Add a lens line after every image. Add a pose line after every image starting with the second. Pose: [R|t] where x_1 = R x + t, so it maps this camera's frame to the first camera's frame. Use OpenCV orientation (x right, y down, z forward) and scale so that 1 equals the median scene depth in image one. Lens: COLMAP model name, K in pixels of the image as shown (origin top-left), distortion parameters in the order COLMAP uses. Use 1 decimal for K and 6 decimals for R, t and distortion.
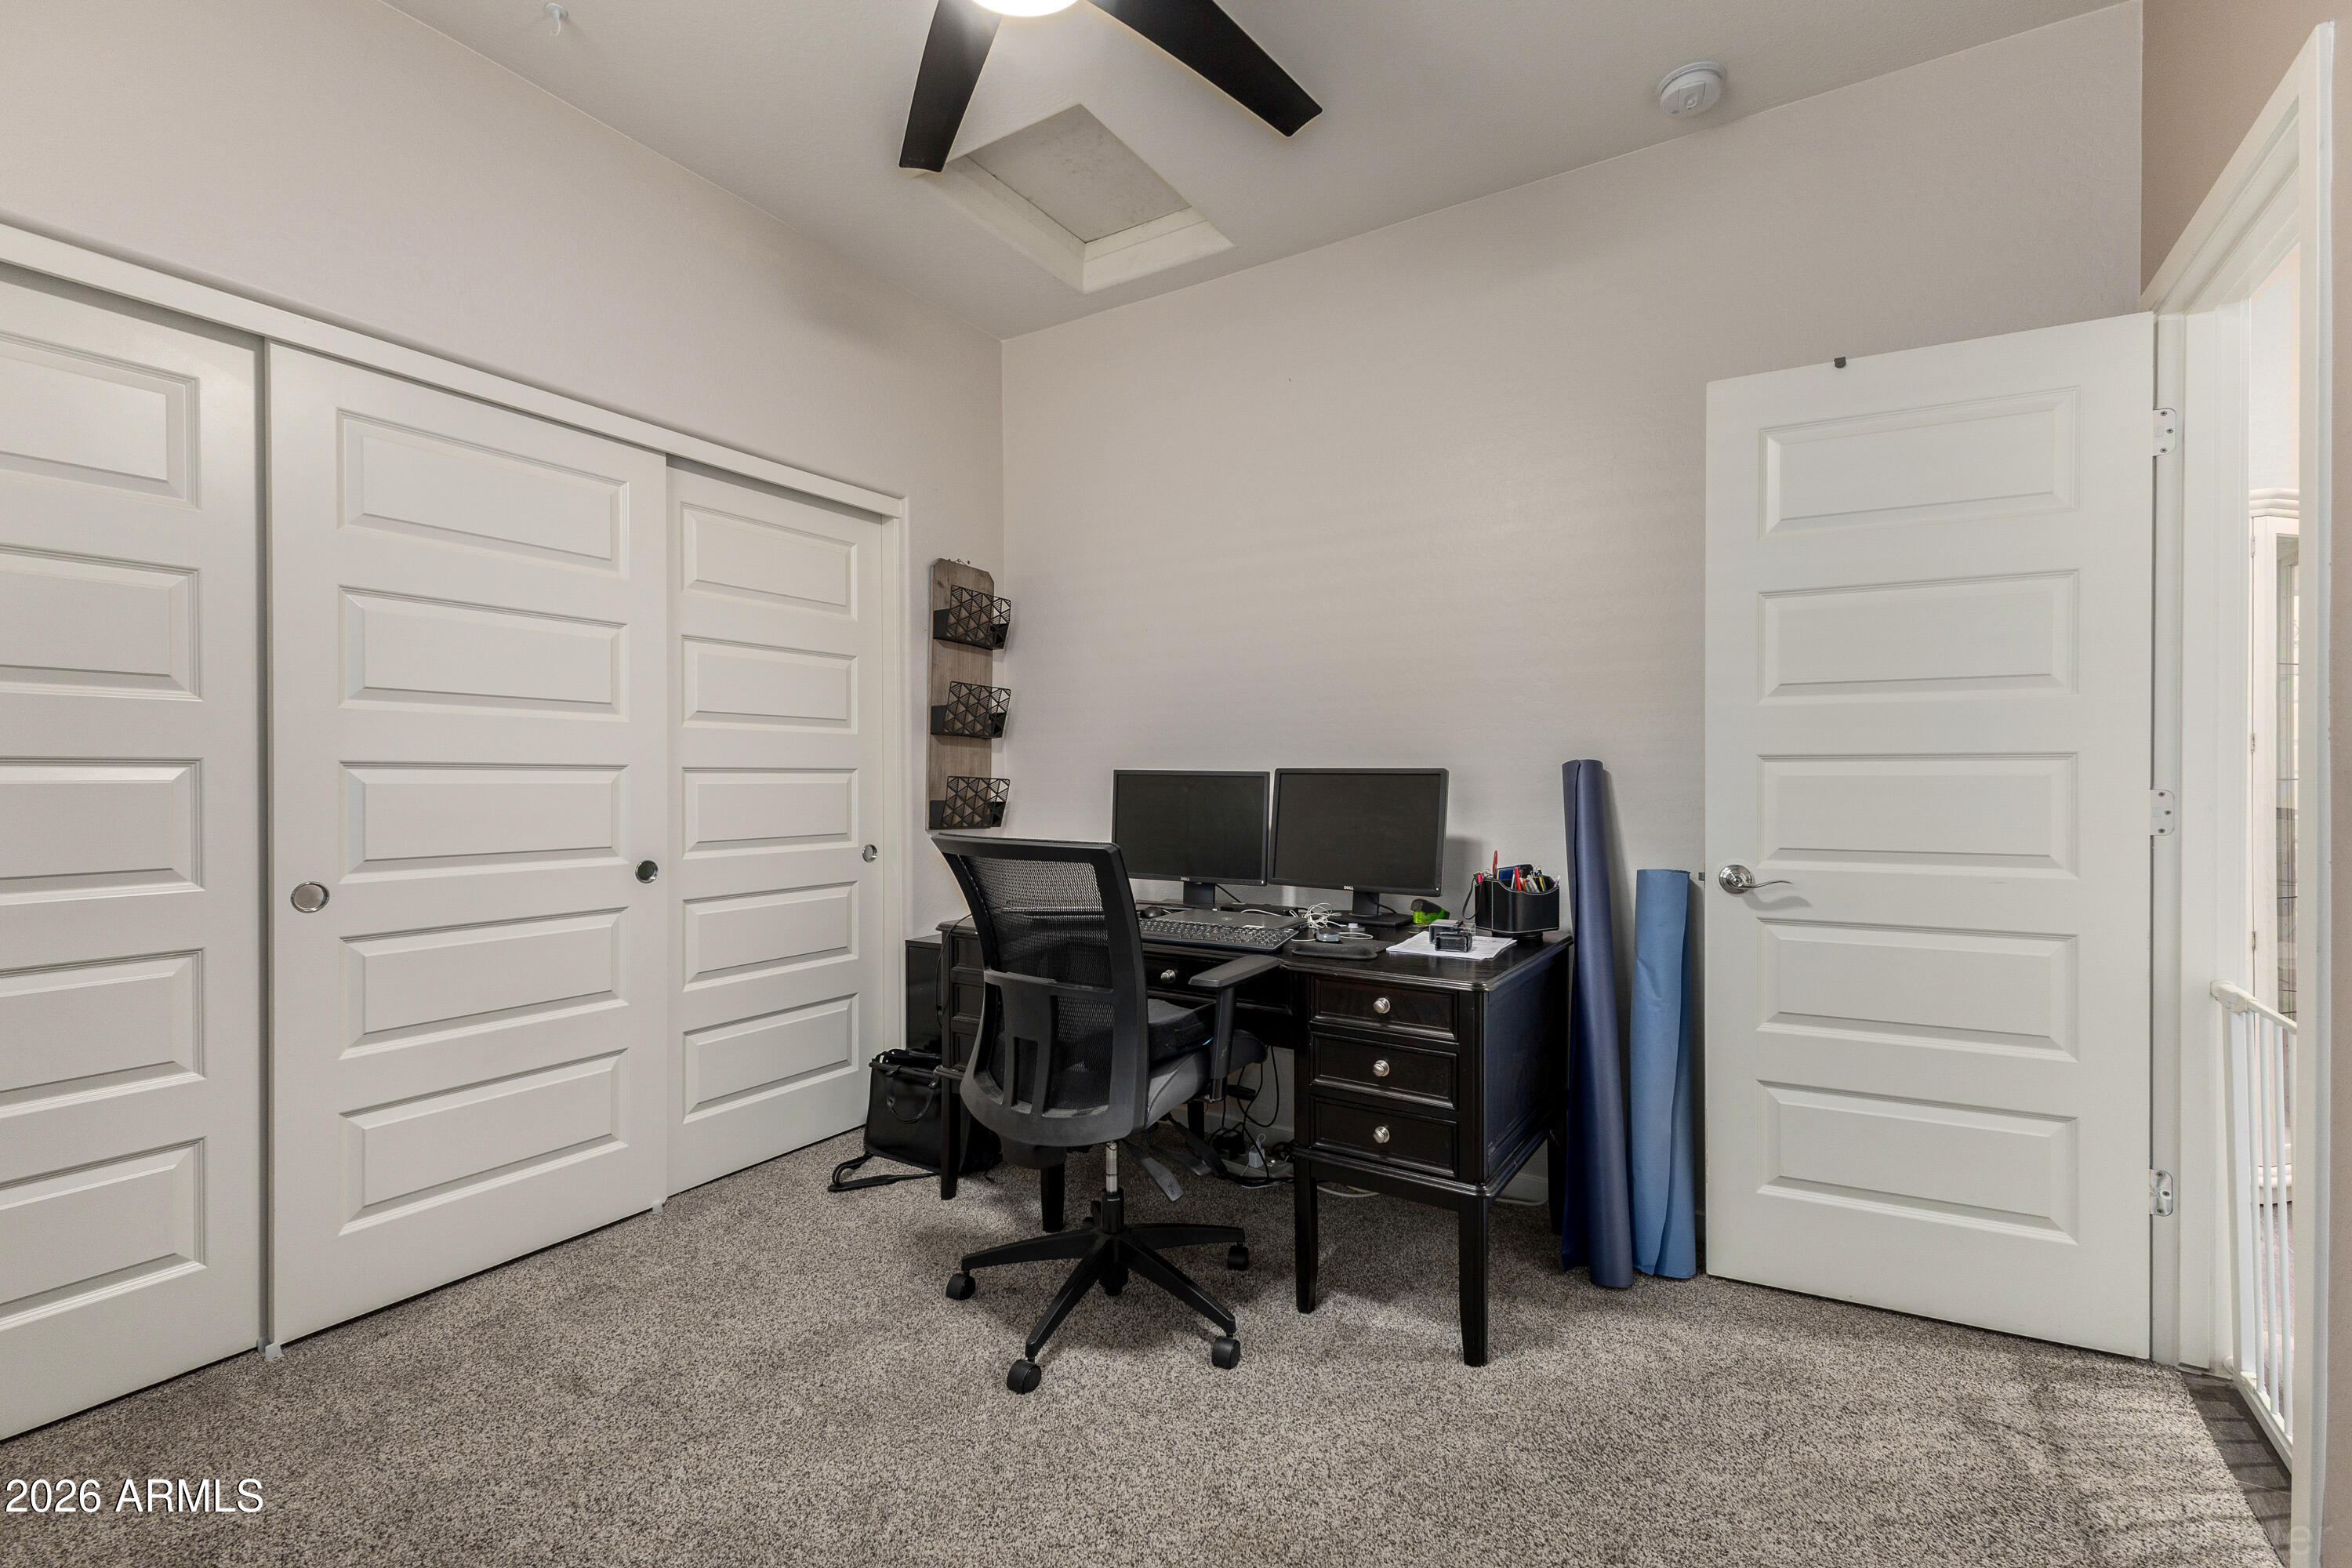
lens RADIAL K [[1024.5, 0, 1168.0], [0, 1024.5, 789.6], [0, 0, 1]] dist [0.016577, -0.004763]
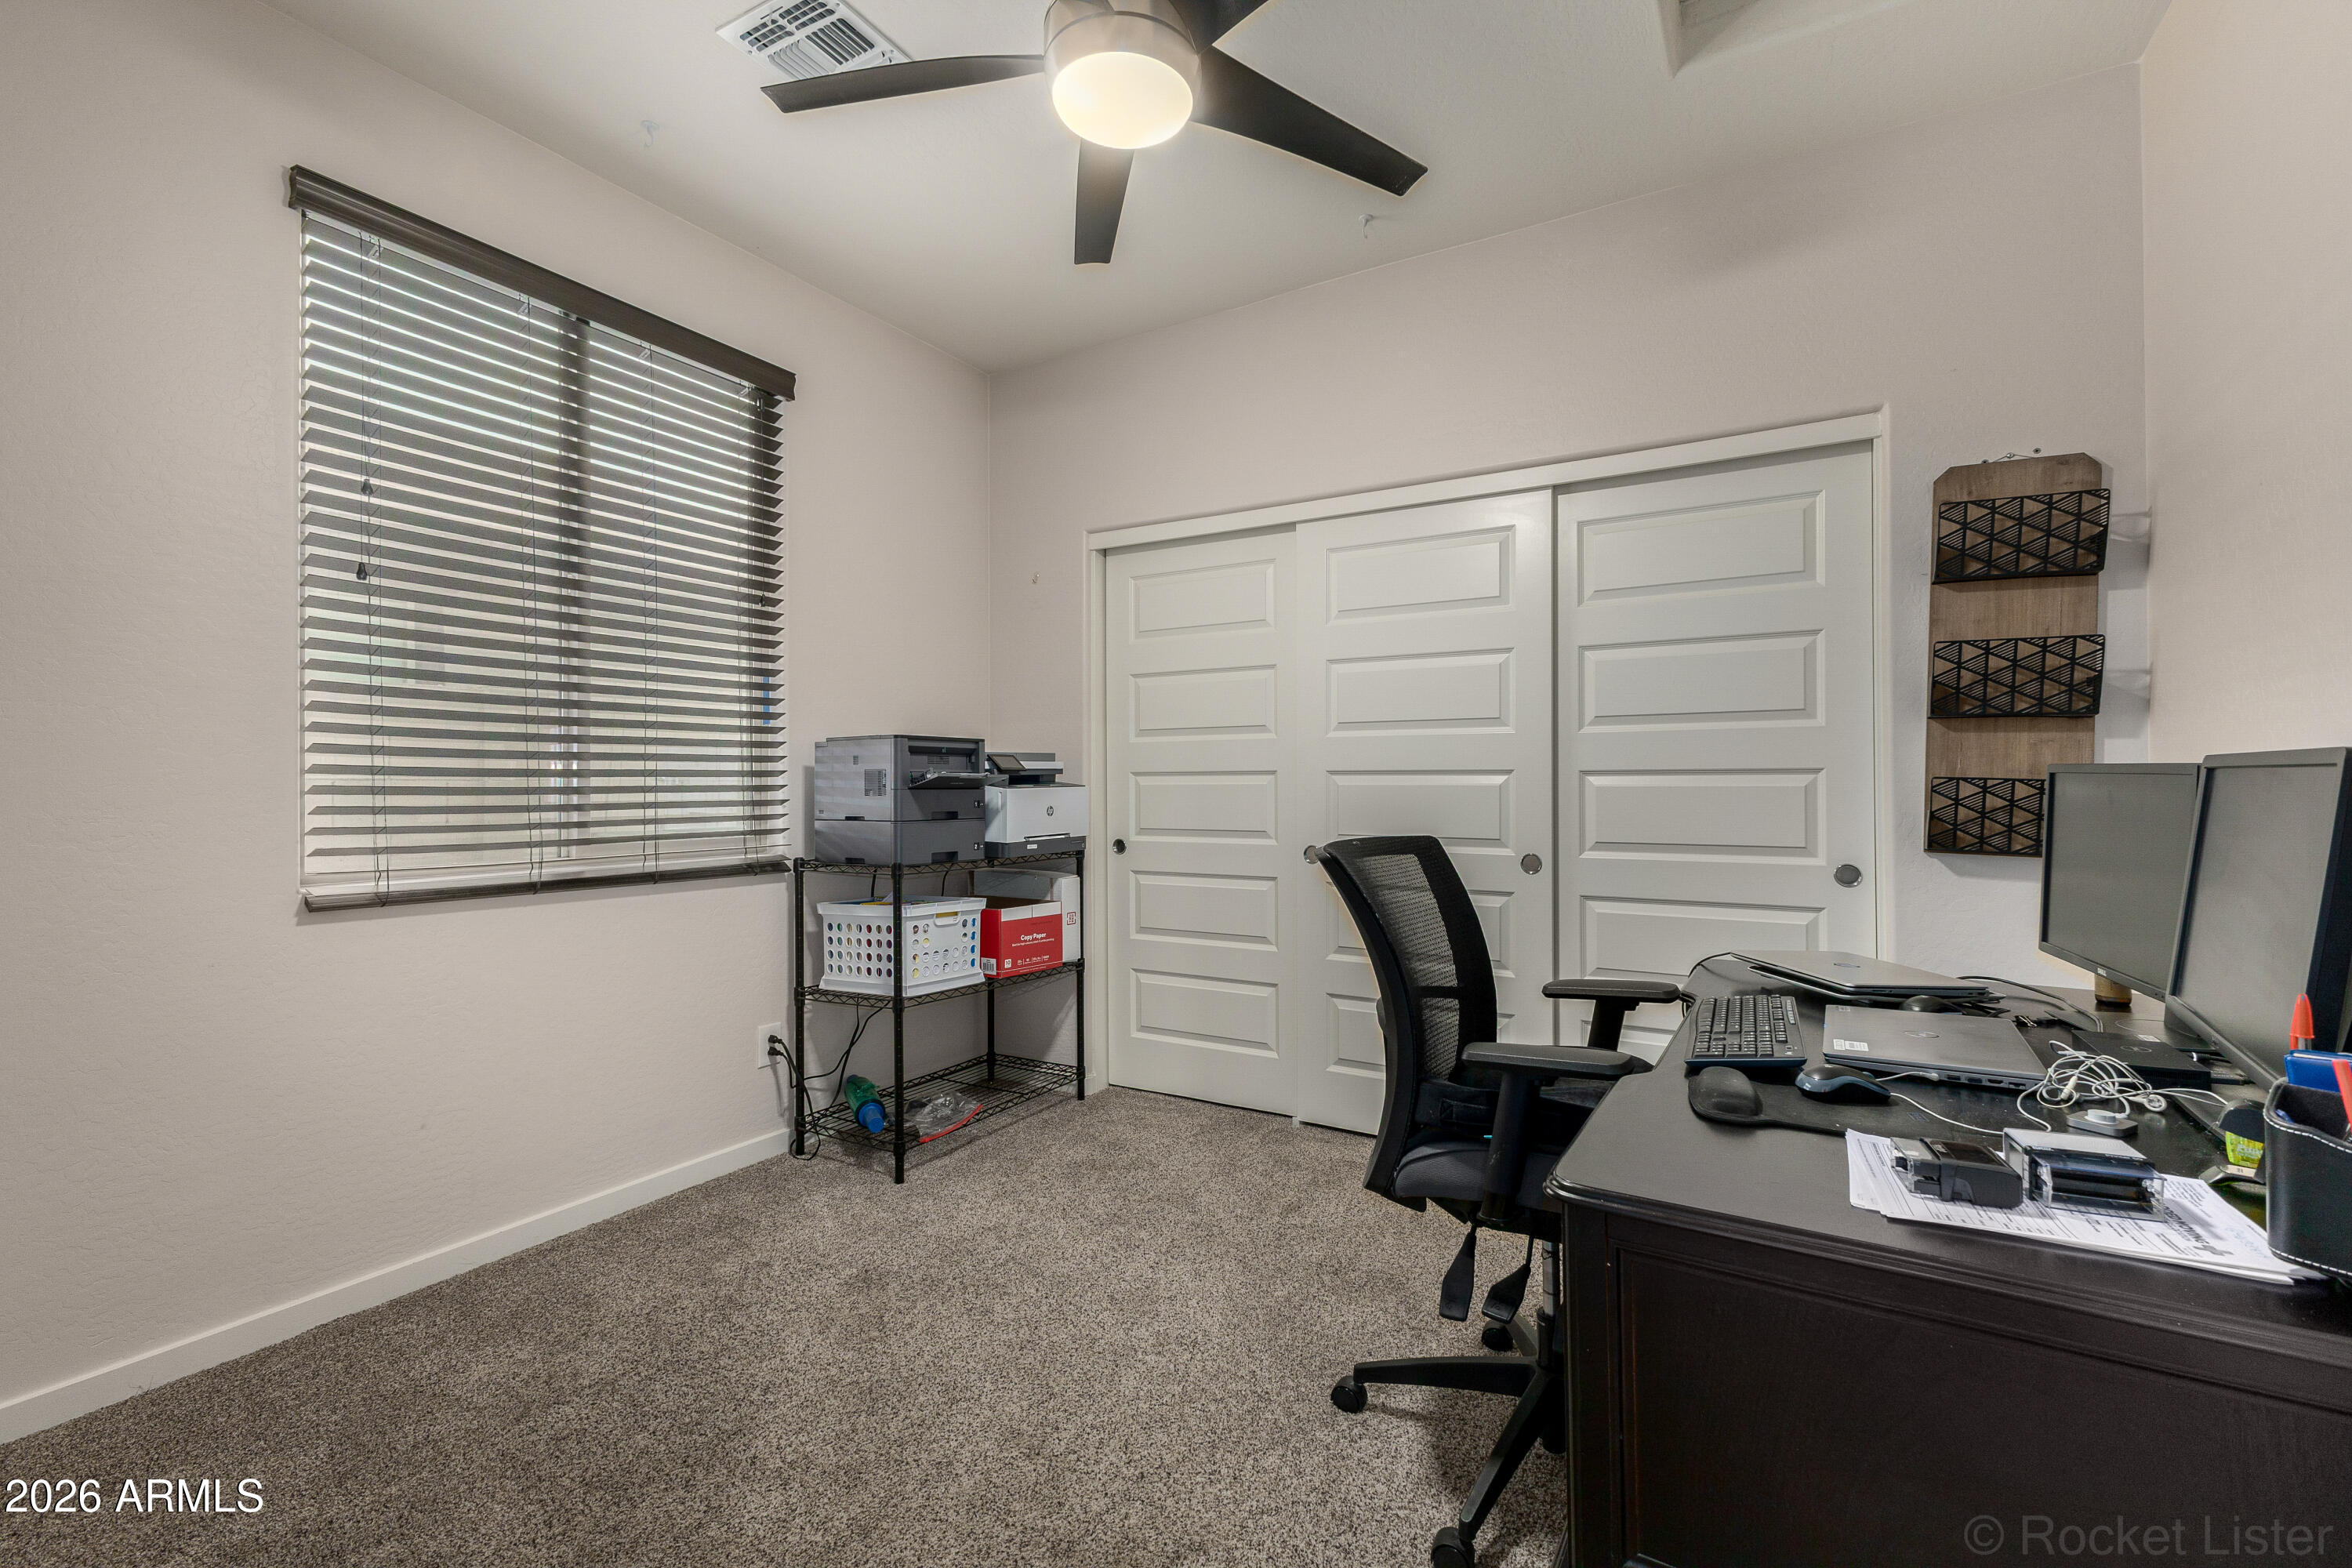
lens RADIAL K [[1024.5, 0, 1171.8], [0, 1024.5, 773.0], [0, 0, 1]] dist [0.016577, -0.004763]
pose [[0.026396, 0.000816, -0.999651, 0.496409], [-0.000491, 1.000000, 0.000804, -0.016661], [0.999651, 0.000470, 0.026396, 0.467451]]
